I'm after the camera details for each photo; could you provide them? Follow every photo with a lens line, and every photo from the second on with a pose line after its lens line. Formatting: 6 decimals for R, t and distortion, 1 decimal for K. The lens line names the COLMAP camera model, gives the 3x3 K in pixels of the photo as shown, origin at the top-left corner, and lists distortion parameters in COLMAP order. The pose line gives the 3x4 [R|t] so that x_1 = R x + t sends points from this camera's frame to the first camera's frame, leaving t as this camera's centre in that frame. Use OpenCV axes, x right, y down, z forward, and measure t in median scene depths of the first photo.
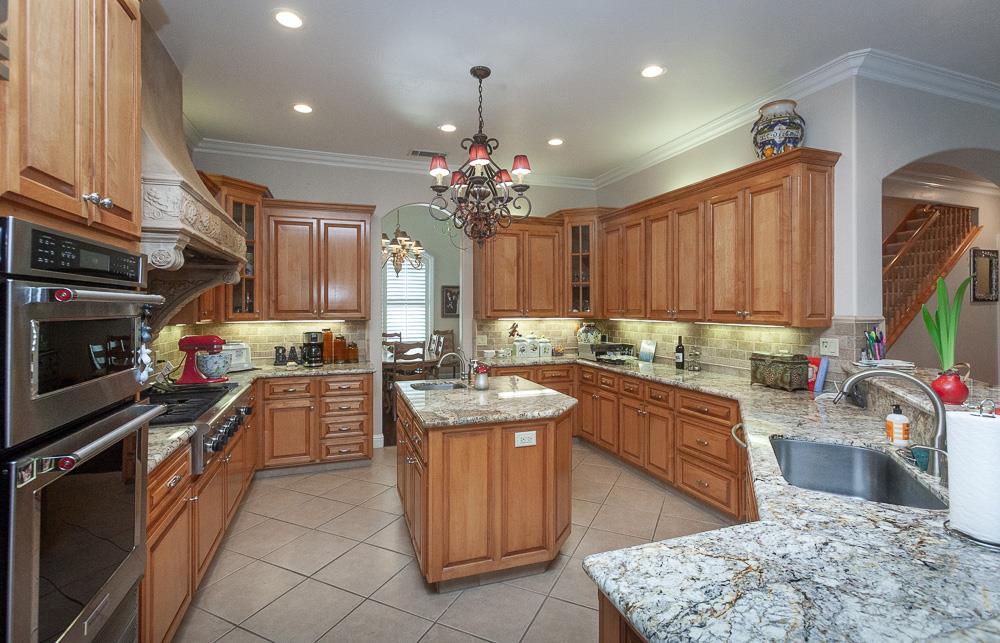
lens RADIAL K [[453.8, 0, 504.8], [0, 453.8, 304.8], [0, 0, 1]] dist [-0.007457, 0.003310]
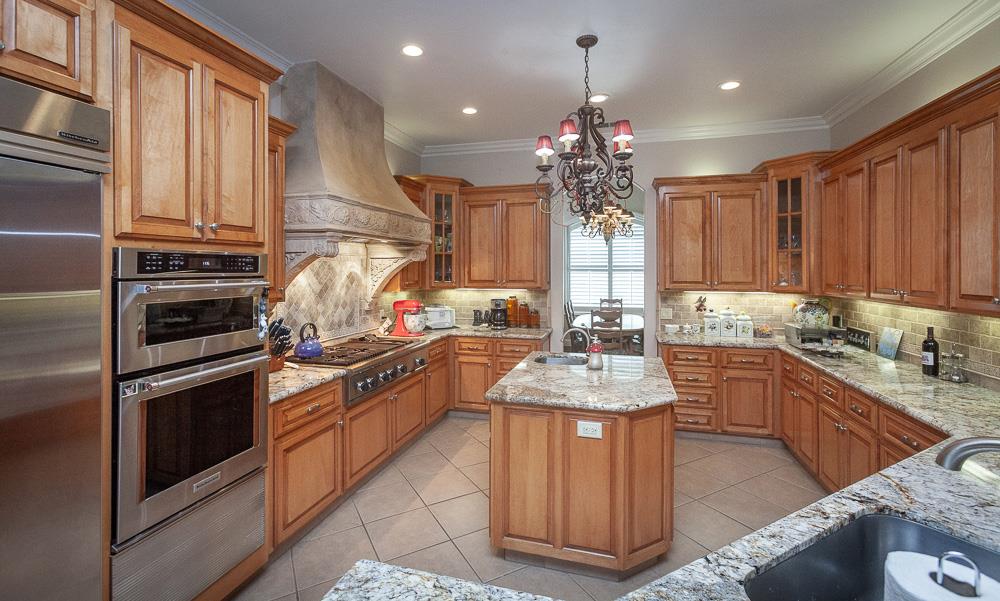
lens RADIAL K [[440.8, 0, 509.7], [0, 440.8, 268.5], [0, 0, 1]] dist [-0.002565, 0.002436]
pose [[0.820526, 0.001676, -0.571607, 0.246995], [0.001763, 0.999984, 0.005464, -0.024166], [0.571606, -0.005491, 0.820510, 0.093461]]
